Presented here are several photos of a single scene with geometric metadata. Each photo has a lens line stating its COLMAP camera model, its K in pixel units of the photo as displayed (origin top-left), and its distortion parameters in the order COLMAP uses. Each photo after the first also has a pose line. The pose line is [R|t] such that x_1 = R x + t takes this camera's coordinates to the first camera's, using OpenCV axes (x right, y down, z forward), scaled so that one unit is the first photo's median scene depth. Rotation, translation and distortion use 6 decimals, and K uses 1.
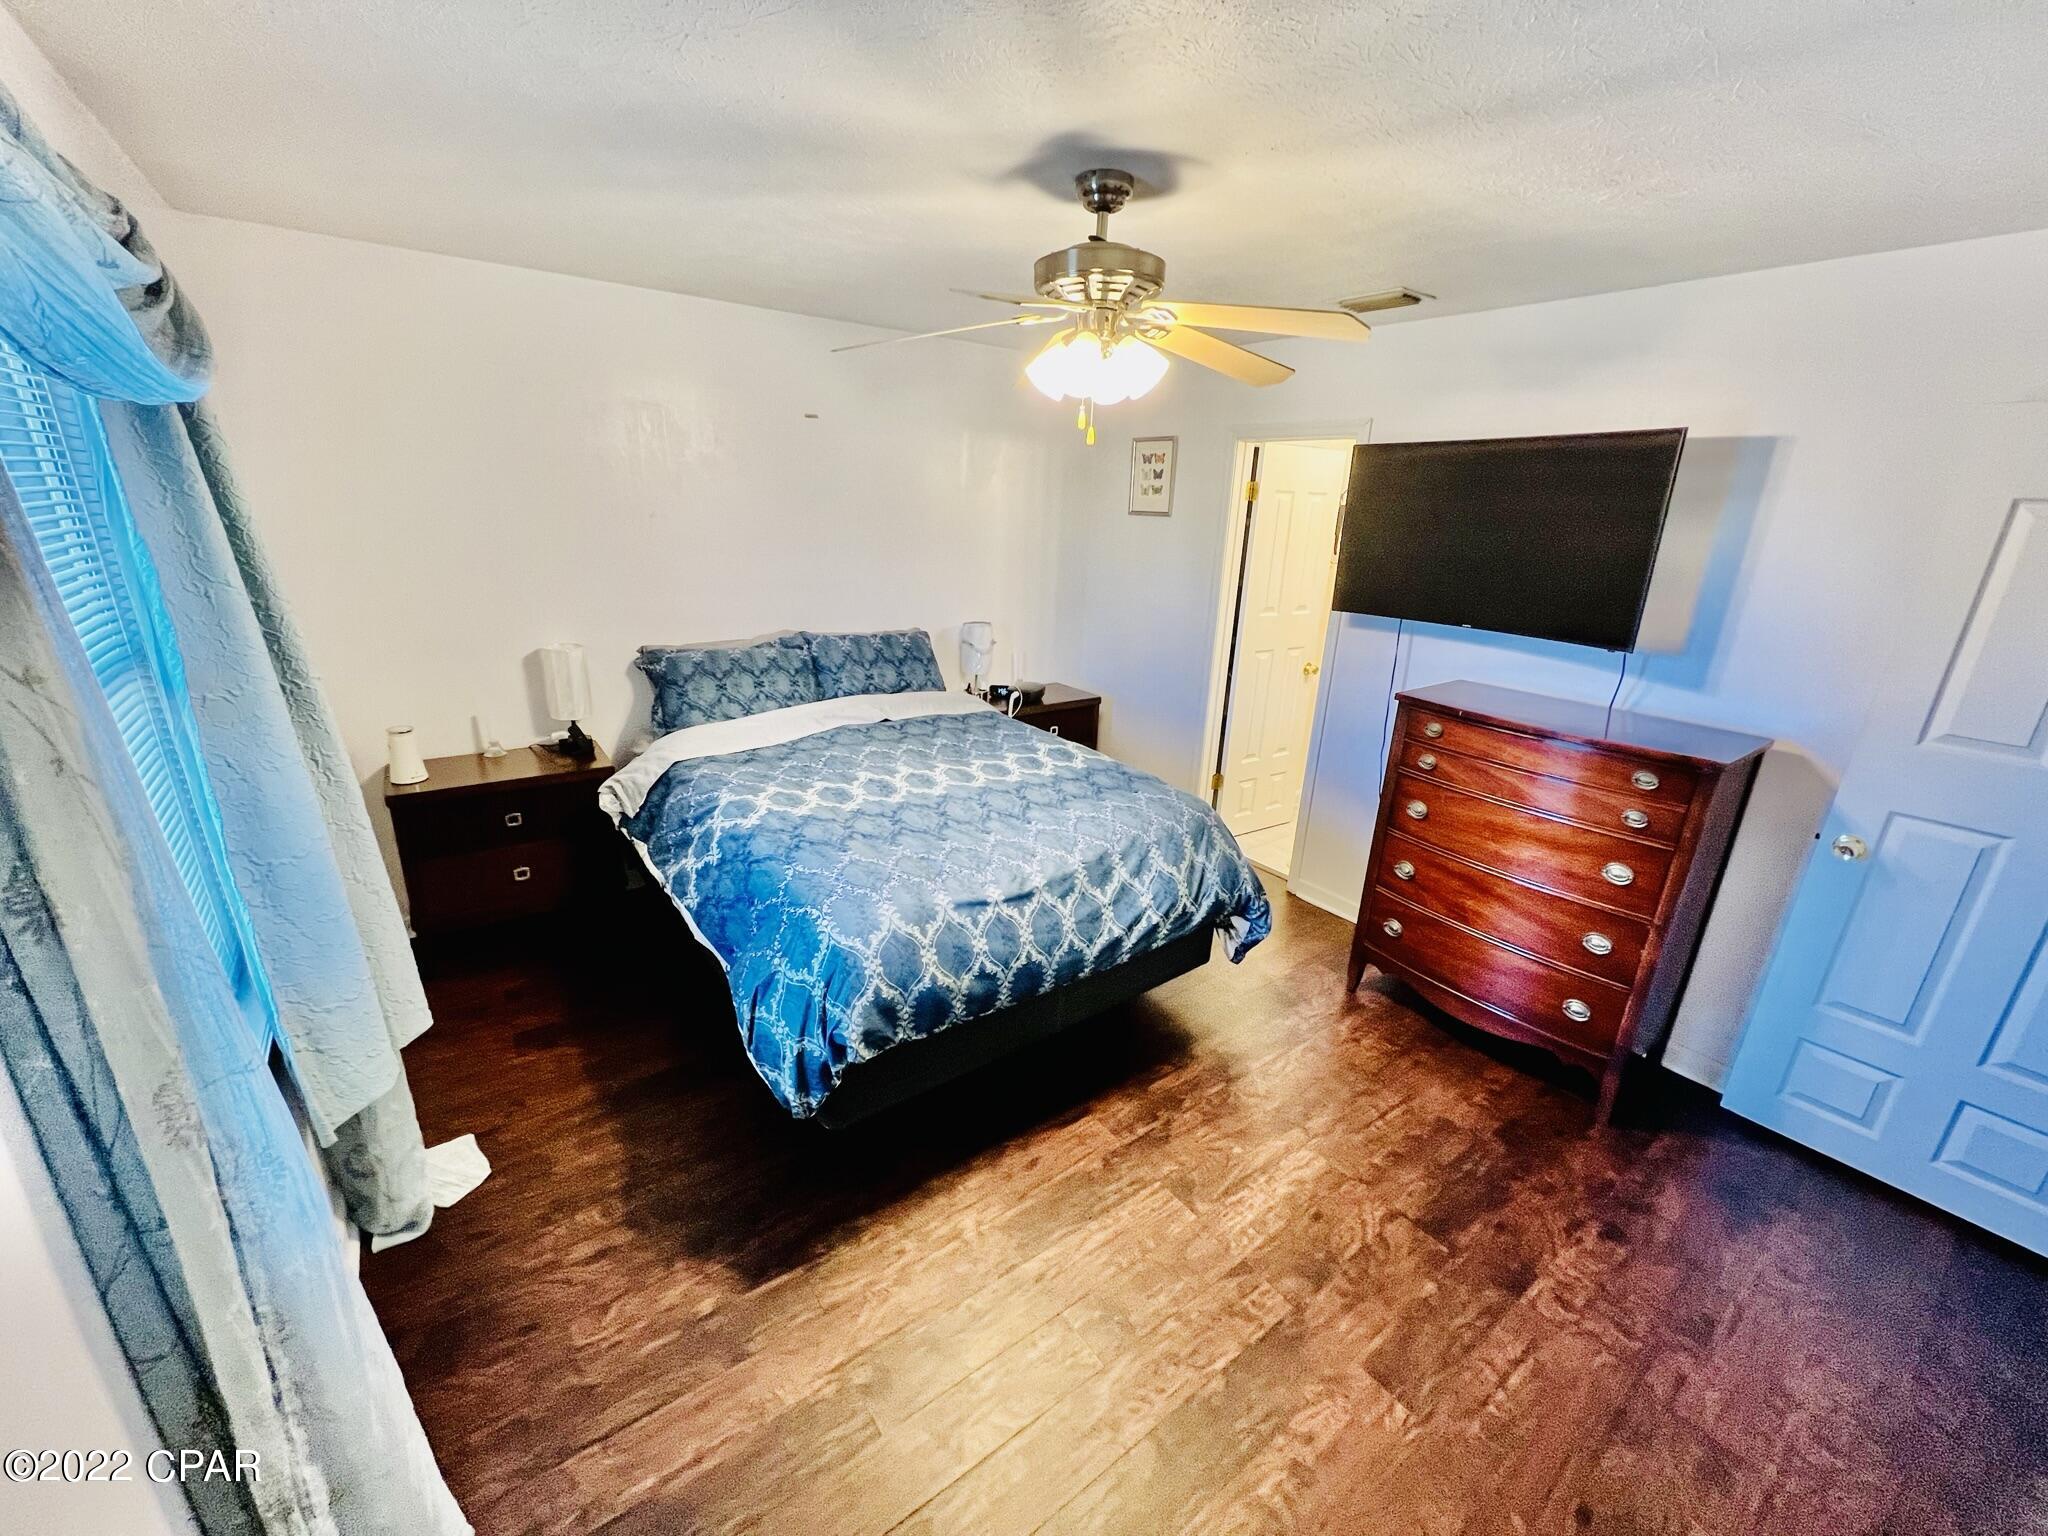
lens RADIAL K [[819.9, 0, 1028.0], [0, 819.9, 767.8], [0, 0, 1]] dist [-0.002445, 0.000481]
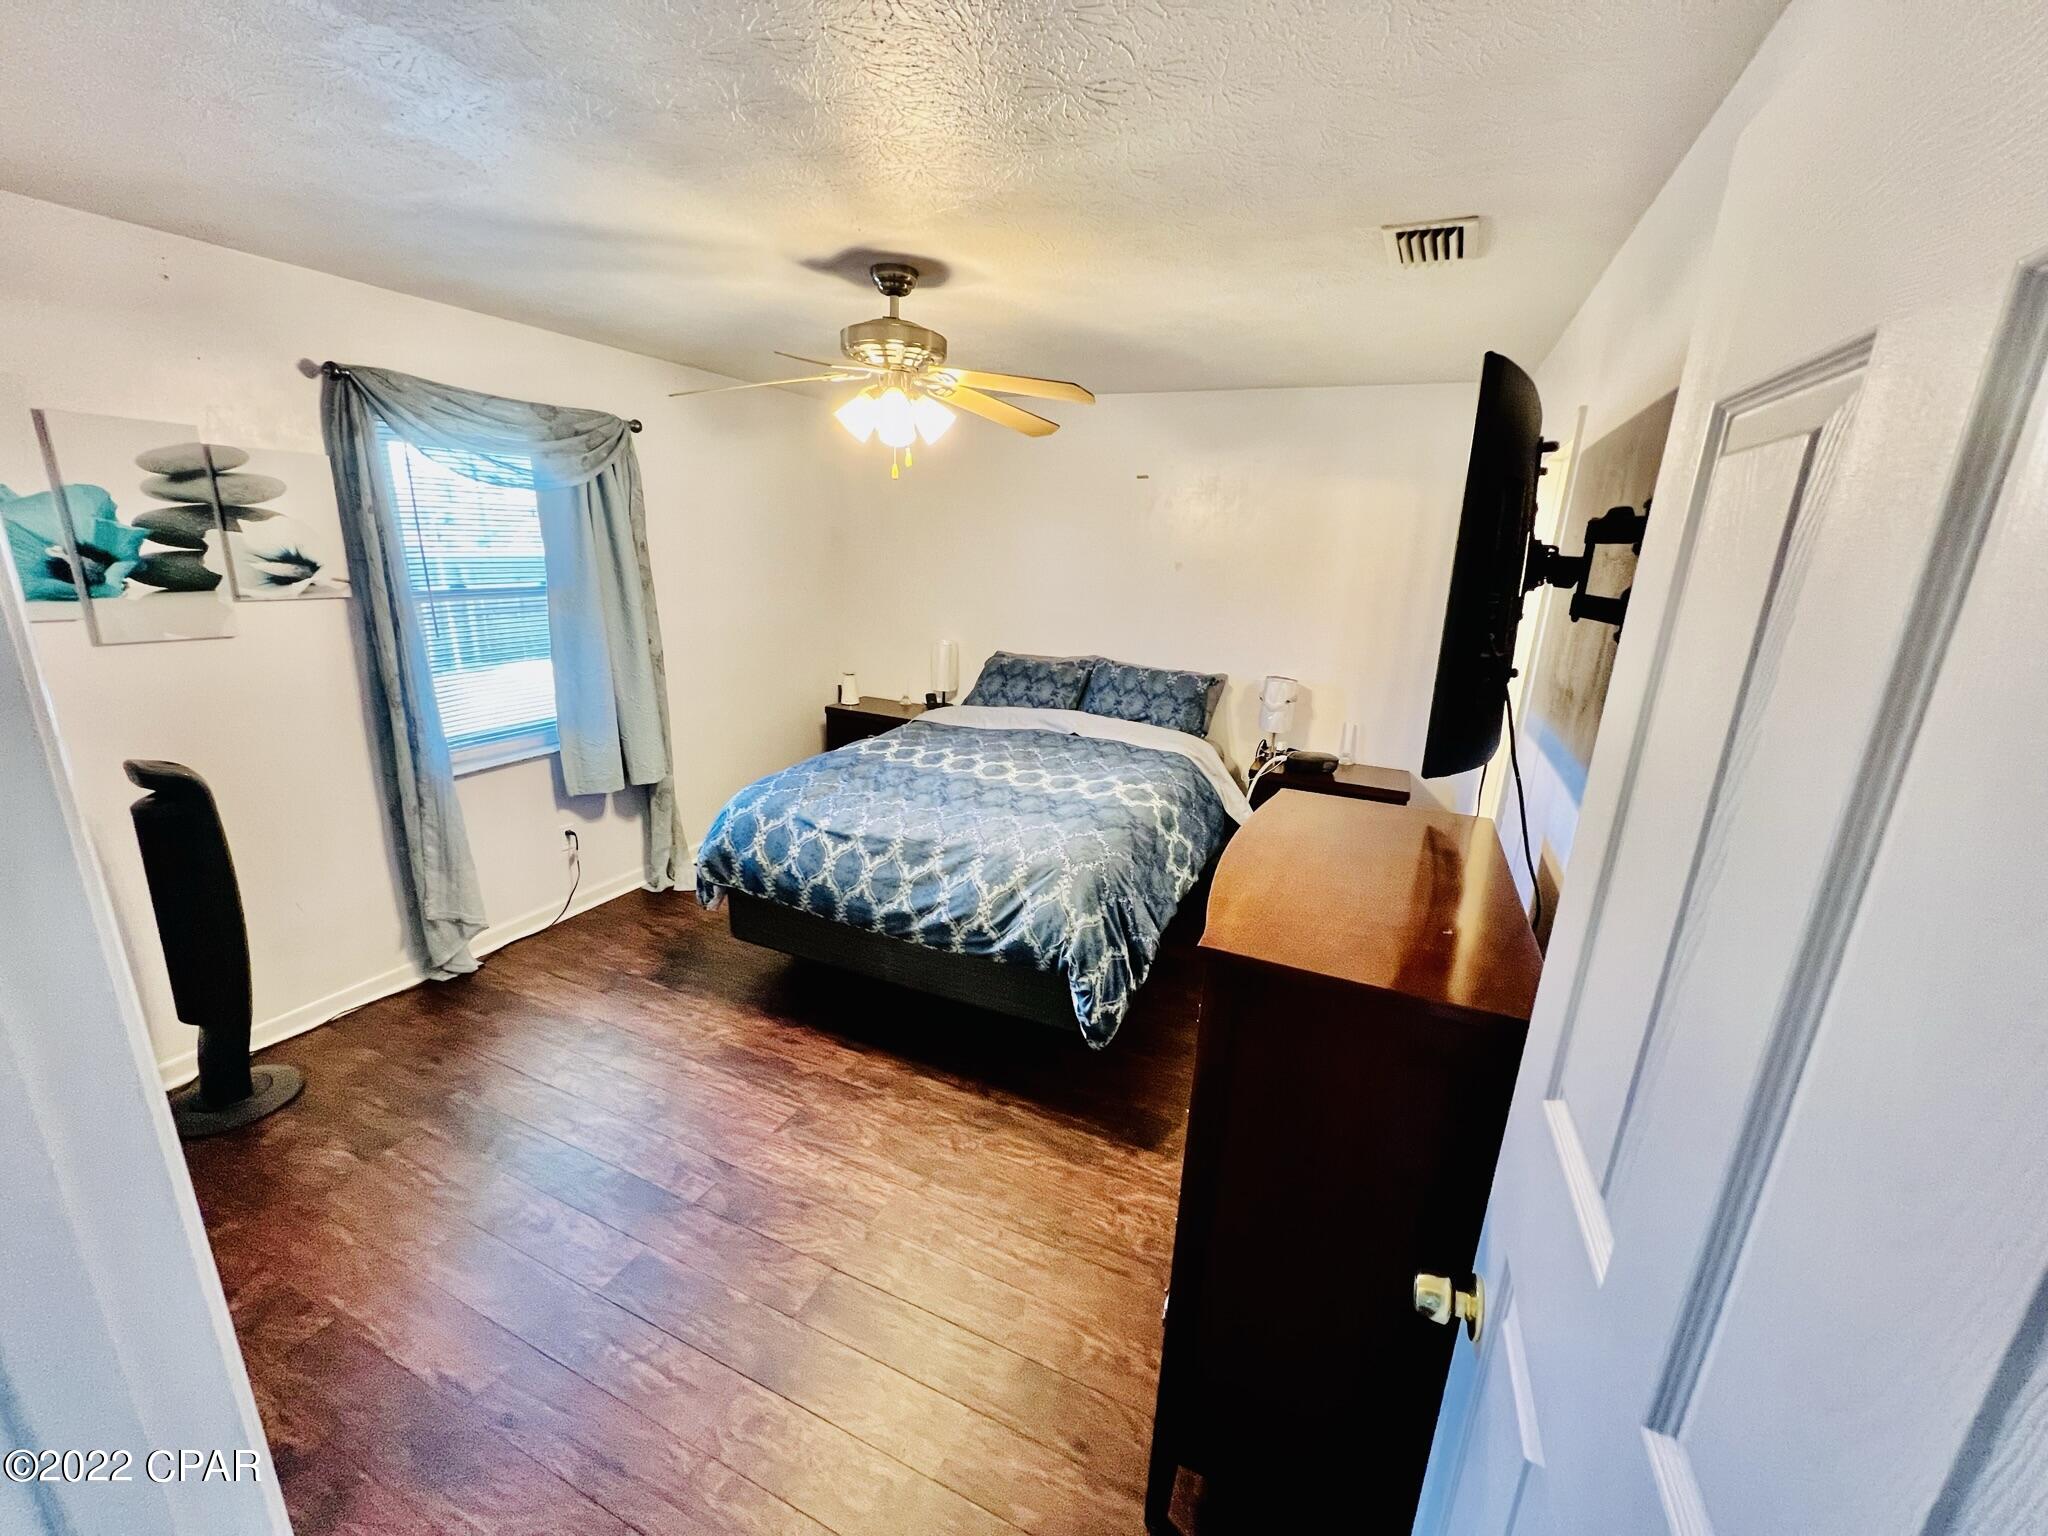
lens RADIAL K [[819.9, 0, 1028.0], [0, 819.9, 767.8], [0, 0, 1]] dist [-0.002445, 0.000481]
pose [[0.485704, 0.215342, -0.847183, 1.125334], [-0.294880, 0.952733, 0.073112, -0.113860], [0.822884, 0.214307, 0.526246, 0.529498]]
